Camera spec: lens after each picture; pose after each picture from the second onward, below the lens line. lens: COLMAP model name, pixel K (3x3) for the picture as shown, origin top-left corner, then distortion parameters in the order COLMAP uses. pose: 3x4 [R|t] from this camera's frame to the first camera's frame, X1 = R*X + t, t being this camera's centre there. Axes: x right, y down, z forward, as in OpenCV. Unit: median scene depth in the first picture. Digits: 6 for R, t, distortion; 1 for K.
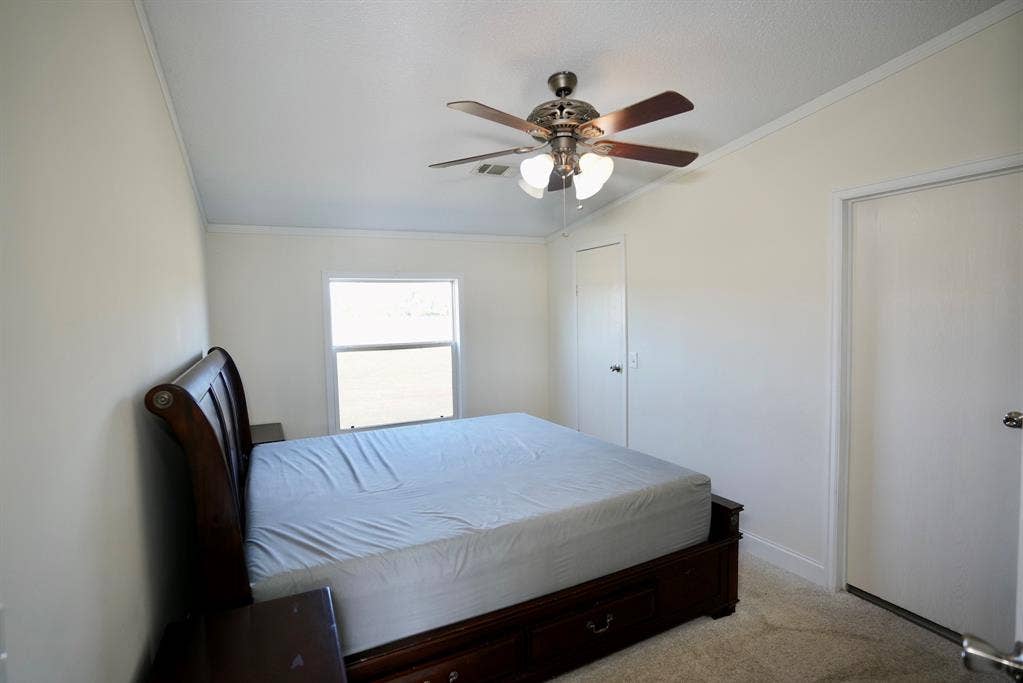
lens RADIAL K [[498.7, 0, 509.1], [0, 498.7, 343.4], [0, 0, 1]] dist [-0.016381, 0.004238]
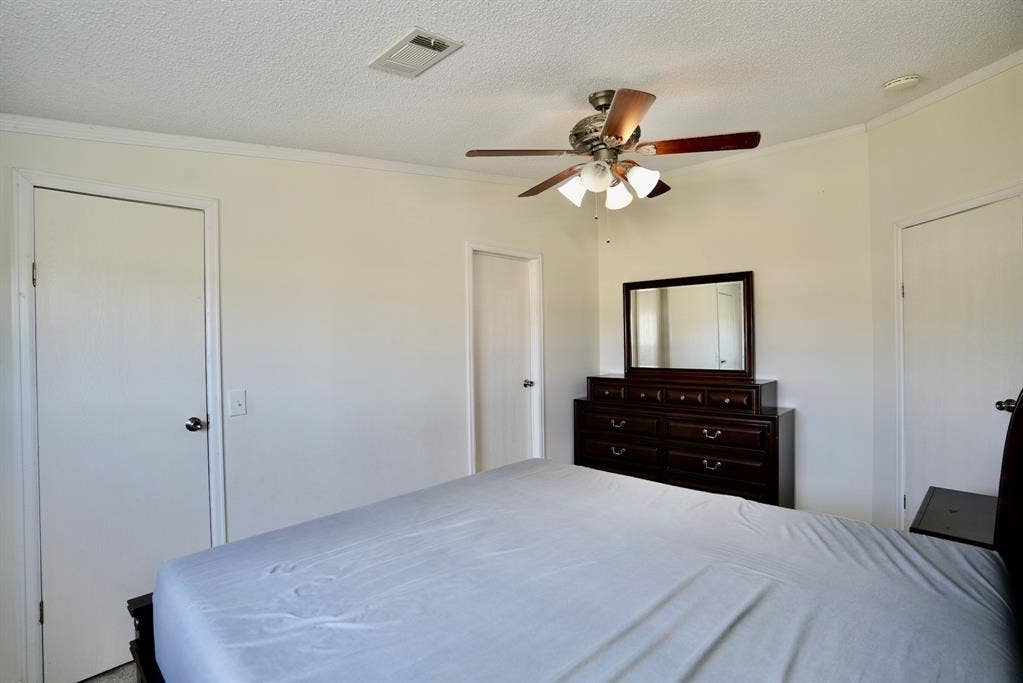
lens RADIAL K [[498.7, 0, 509.7], [0, 498.7, 337.4], [0, 0, 1]] dist [-0.016381, 0.004238]
pose [[-0.316571, 0.018917, 0.948380, -0.683990], [0.084062, 0.996427, 0.008185, -0.038008], [-0.944837, 0.082314, -0.317030, 1.299486]]
